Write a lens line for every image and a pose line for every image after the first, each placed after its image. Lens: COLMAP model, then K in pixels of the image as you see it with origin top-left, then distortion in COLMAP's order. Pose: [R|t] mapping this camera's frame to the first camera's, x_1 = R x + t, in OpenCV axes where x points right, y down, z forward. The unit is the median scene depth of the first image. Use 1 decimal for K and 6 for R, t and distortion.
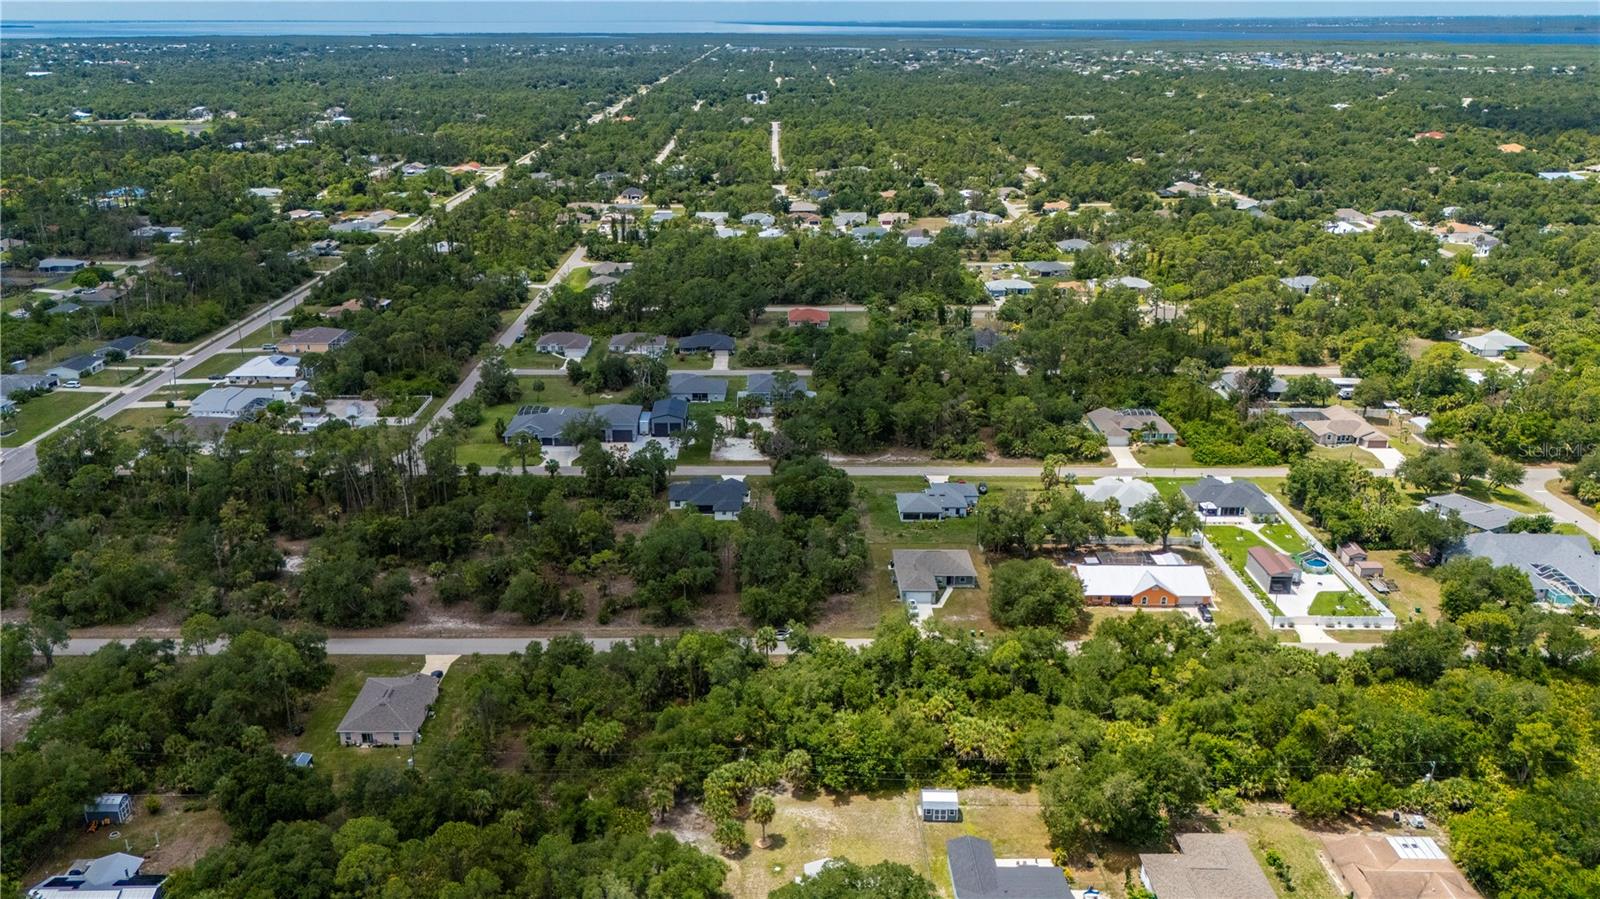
lens RADIAL K [[1182.3, 0, 771.9], [0, 1182.3, 455.9], [0, 0, 1]] dist [0.087596, -0.102210]
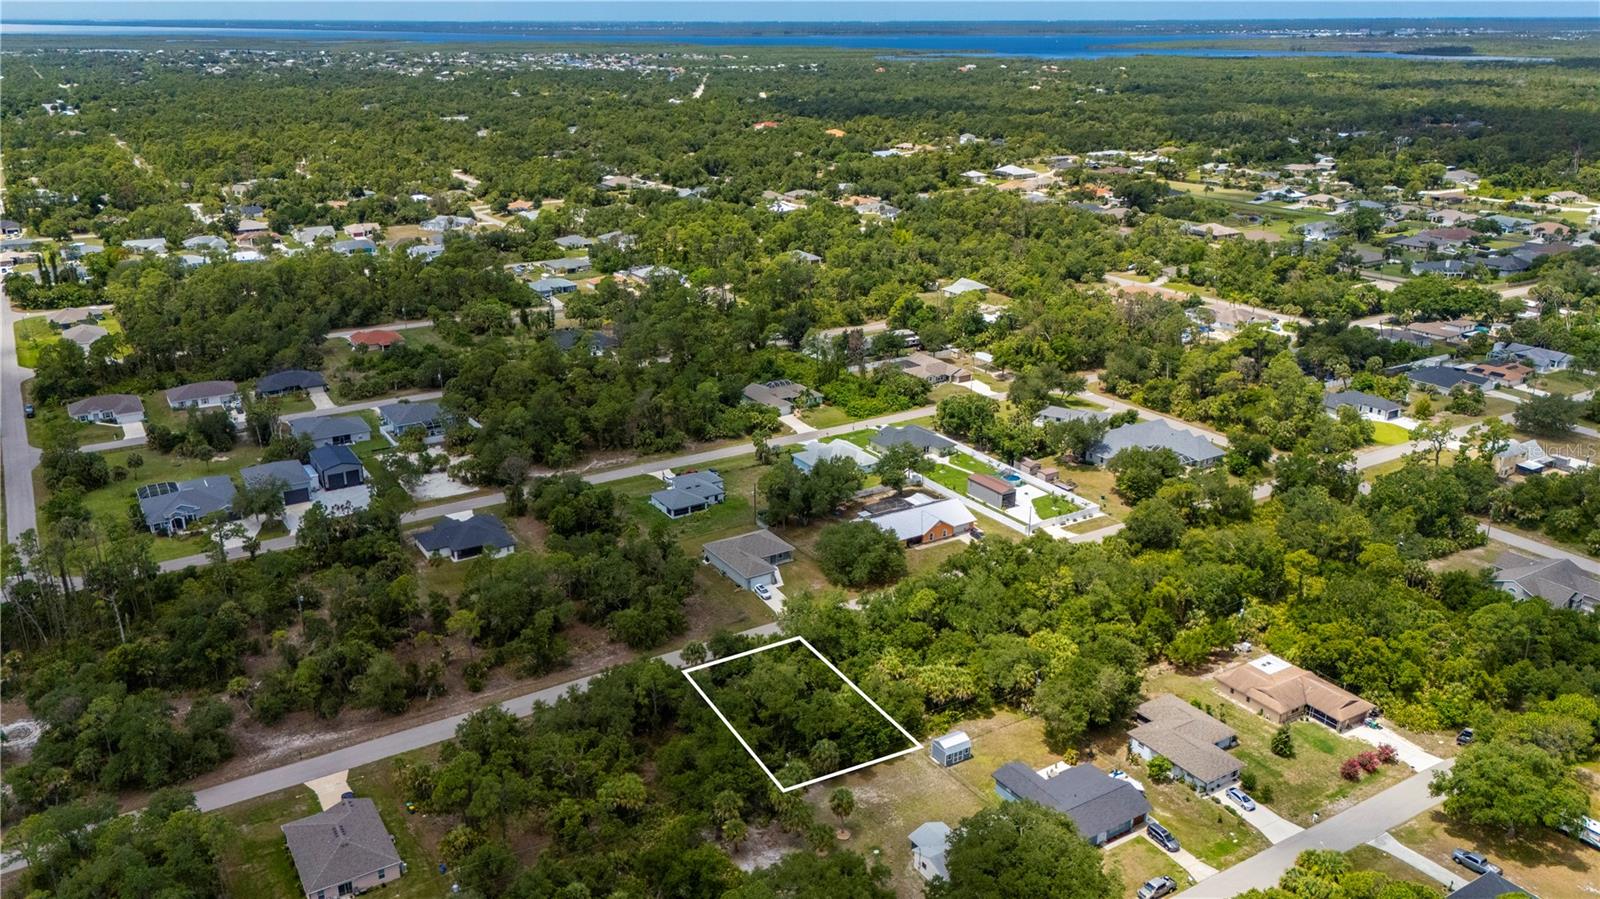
lens RADIAL K [[1182.3, 0, 771.9], [0, 1182.3, 455.9], [0, 0, 1]] dist [0.087596, -0.102210]
pose [[0.851495, -0.179984, 0.492505, -0.262370], [0.180535, 0.982450, 0.046904, -0.024940], [-0.492303, 0.048976, 0.869045, 0.074083]]
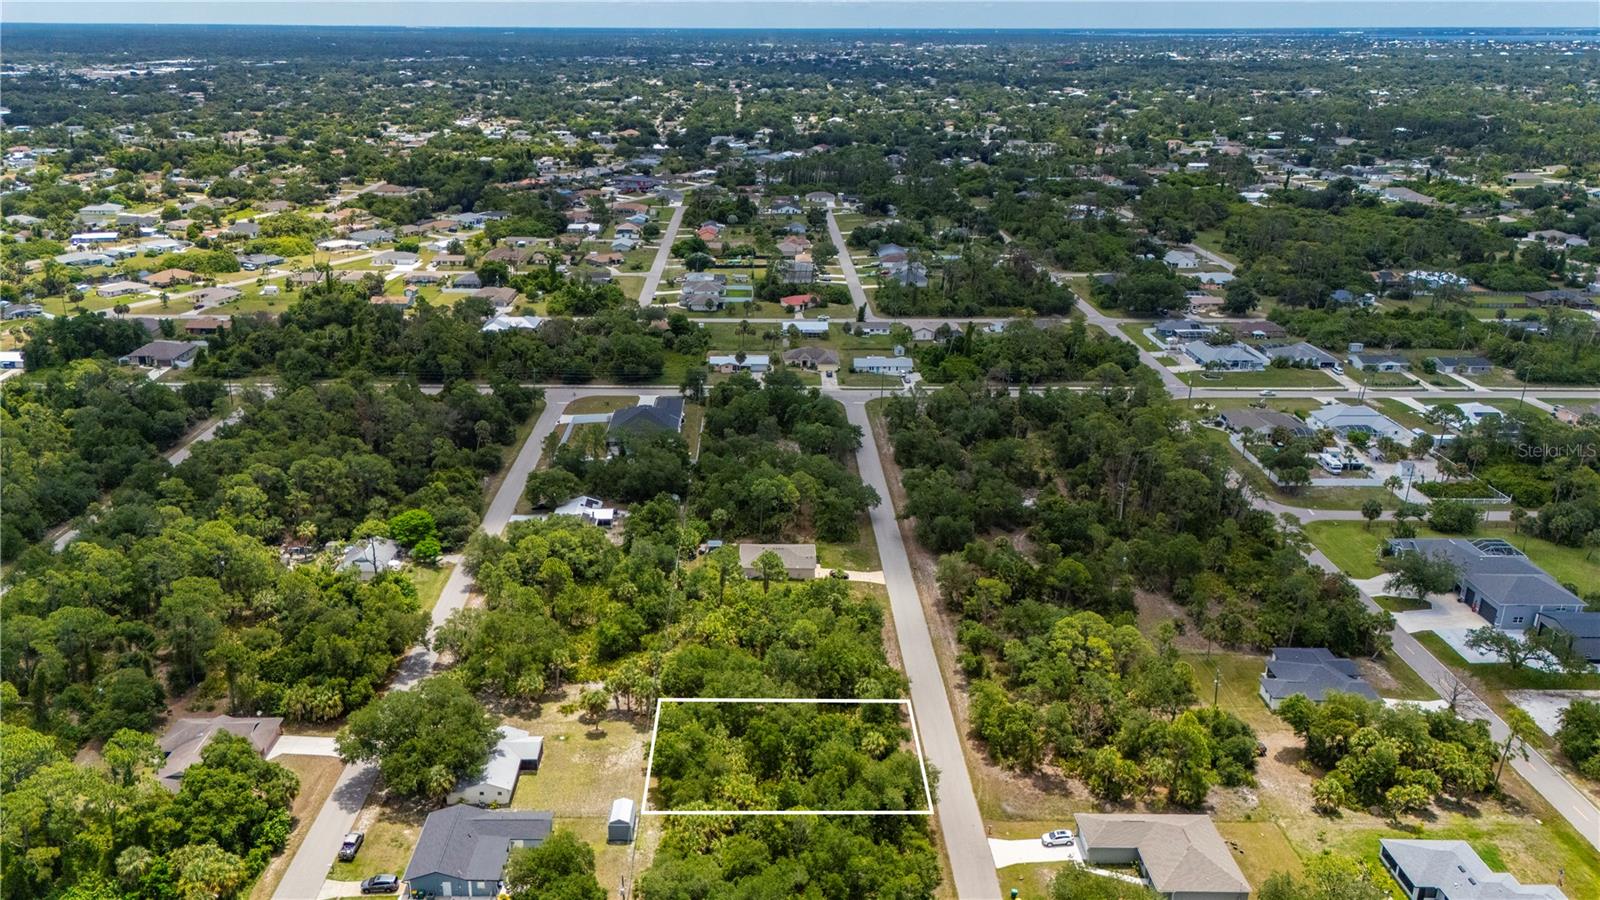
lens RADIAL K [[1182.3, 0, 771.9], [0, 1182.3, 456.4], [0, 0, 1]] dist [0.087596, -0.102210]
pose [[0.030738, 0.346984, -0.937367, 0.526233], [-0.350544, 0.881987, 0.314989, -0.183279], [0.936042, 0.318906, 0.148744, 0.470888]]
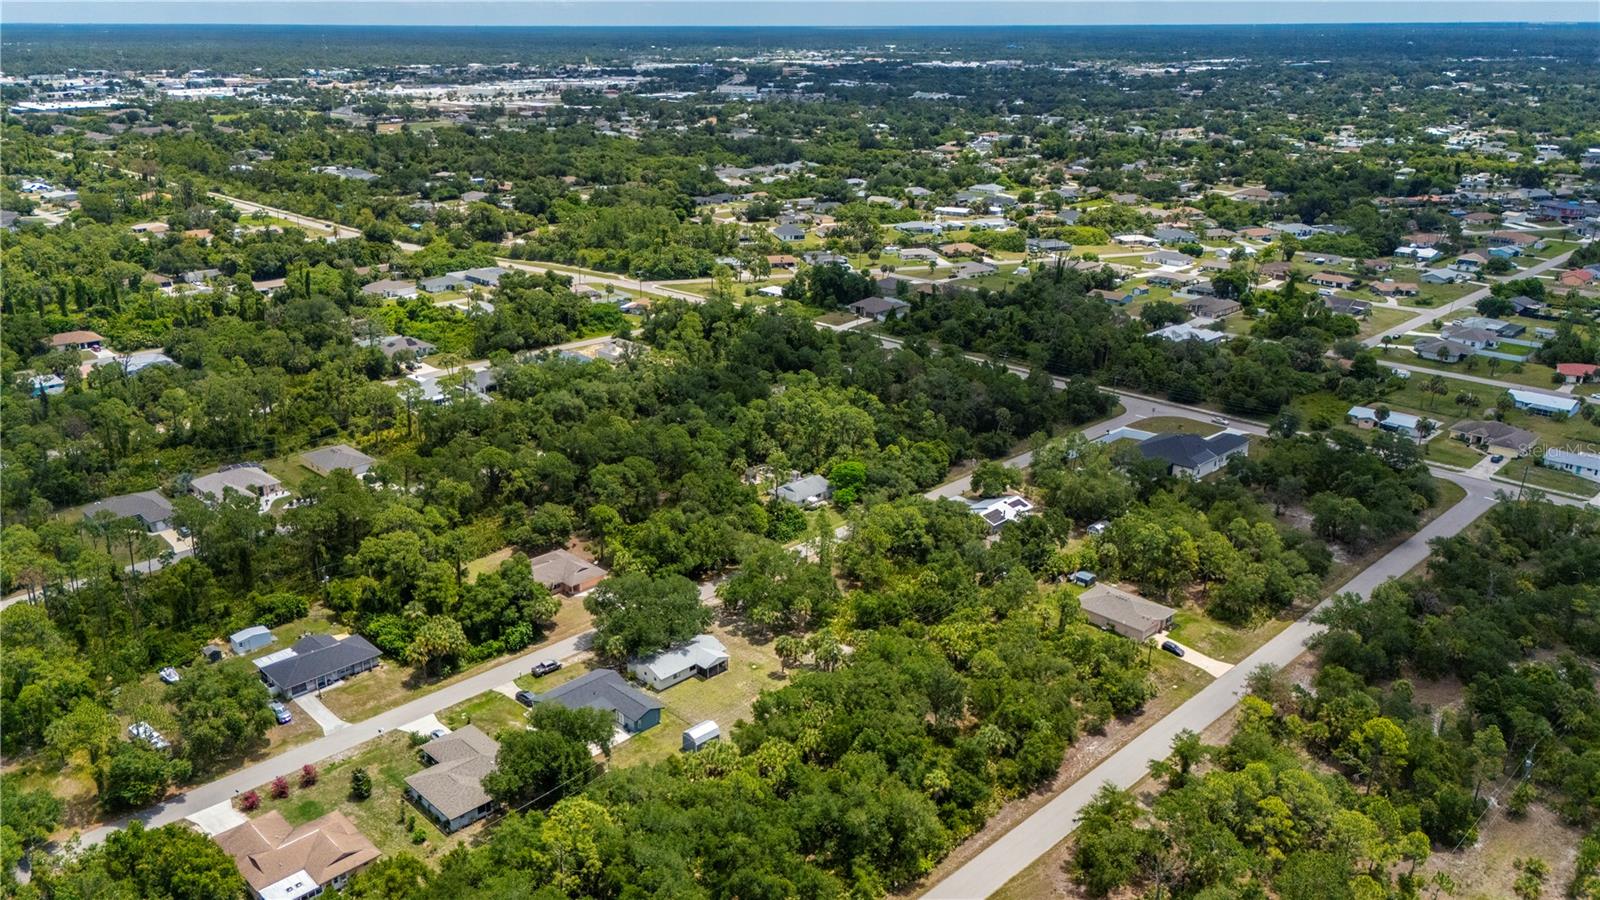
lens RADIAL K [[1213.4, 0, 800.0], [0, 1213.4, 450.0], [0, 0, 1]] dist [0.115836, -0.108926]
pose [[-0.691754, 0.241563, -0.680532, 0.422504], [-0.251681, 0.802654, 0.540743, -0.304099], [0.676856, 0.545338, -0.494443, 0.798961]]
